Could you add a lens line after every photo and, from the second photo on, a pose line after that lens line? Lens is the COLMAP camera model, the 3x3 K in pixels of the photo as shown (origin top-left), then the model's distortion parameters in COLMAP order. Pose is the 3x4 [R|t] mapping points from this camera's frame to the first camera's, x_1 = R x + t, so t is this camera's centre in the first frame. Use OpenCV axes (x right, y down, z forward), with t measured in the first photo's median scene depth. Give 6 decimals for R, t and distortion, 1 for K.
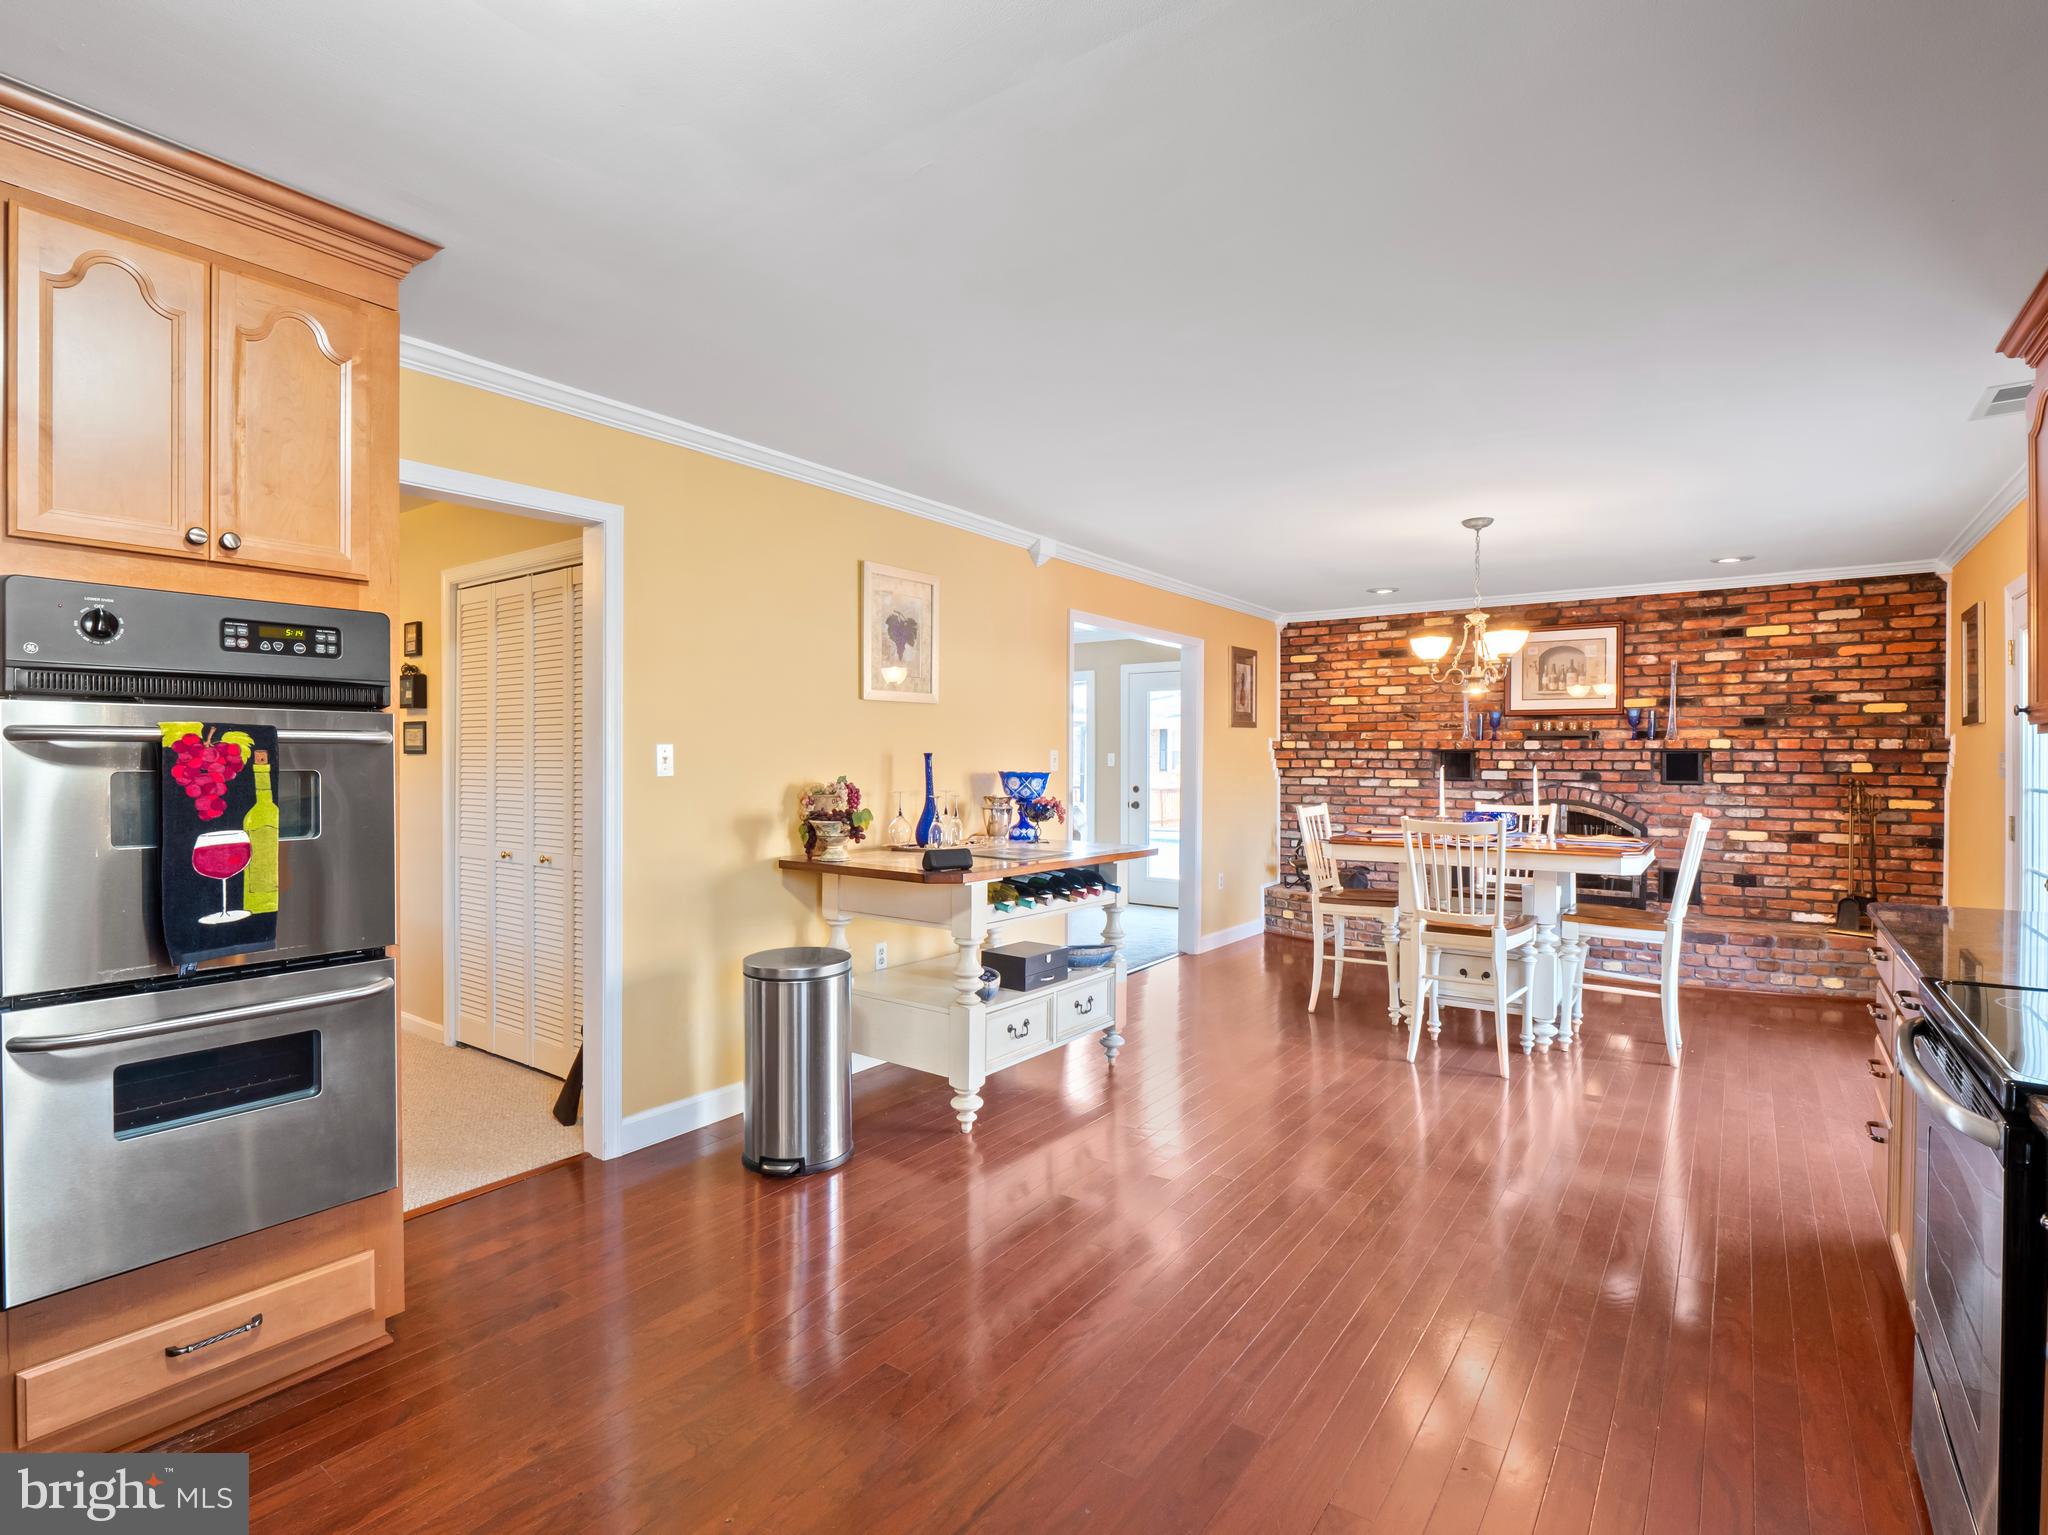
lens RADIAL K [[1014.0, 0, 1016.7], [0, 1014.0, 768.4], [0, 0, 1]] dist [-0.002509, -0.000481]
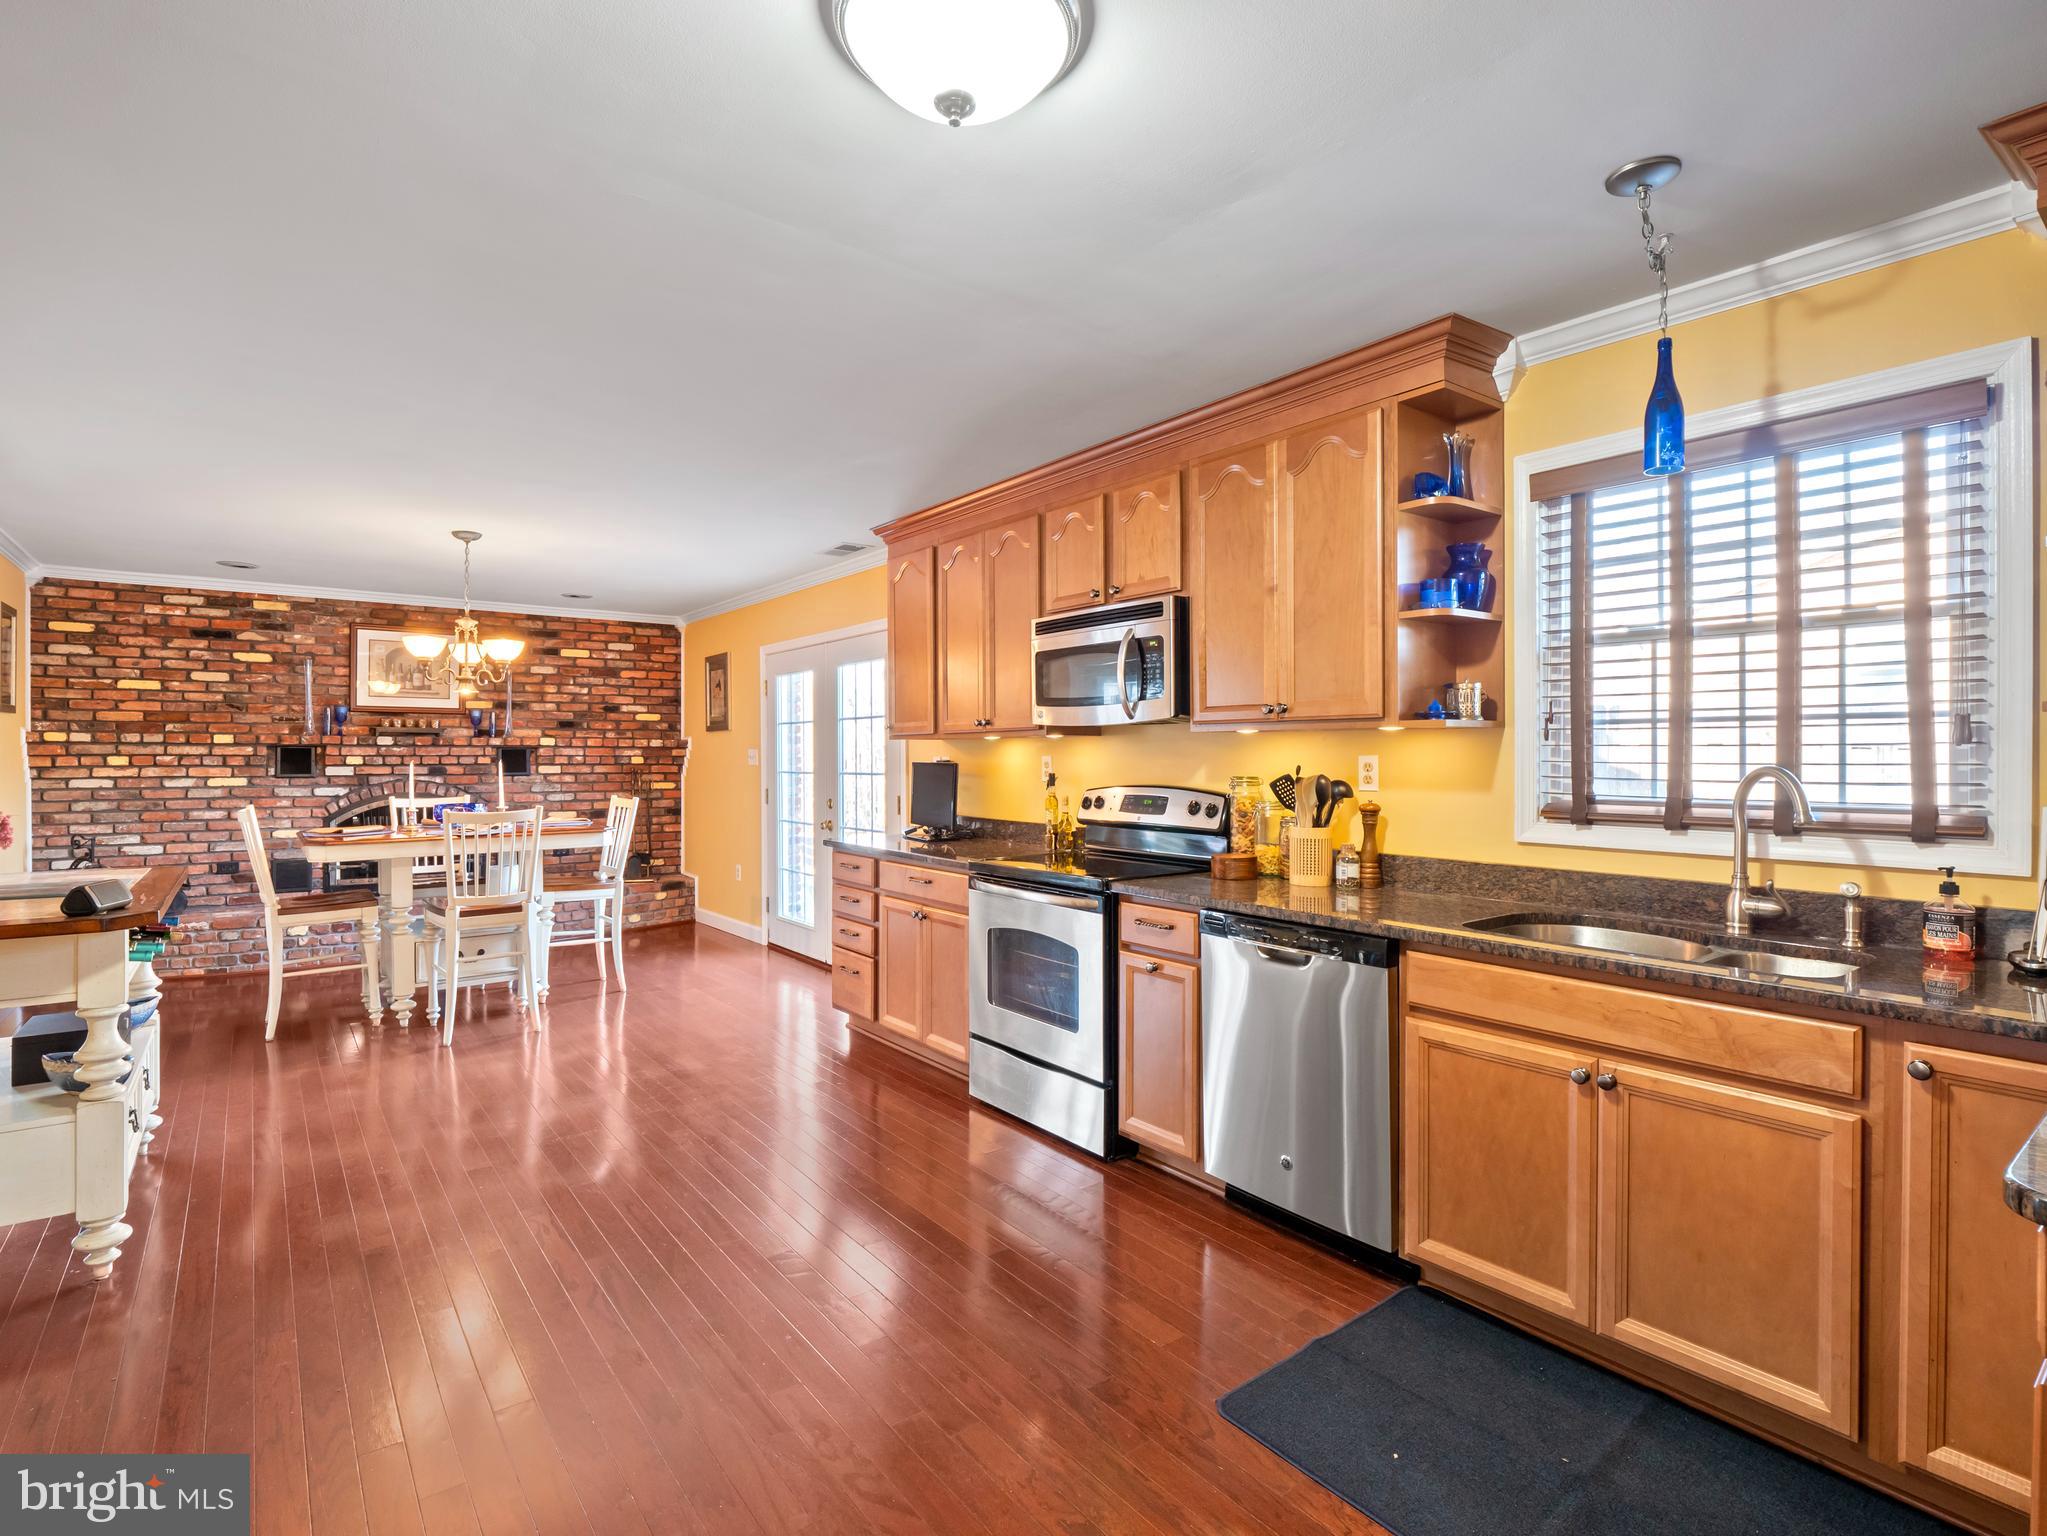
lens RADIAL K [[1013.5, 0, 1014.6], [0, 1013.5, 757.5], [0, 0, 1]] dist [-0.002509, -0.000481]
pose [[0.292467, -0.006391, 0.956254, -0.297093], [0.010401, 0.999940, 0.003501, -0.003377], [-0.956219, 0.008922, 0.292516, 0.094328]]
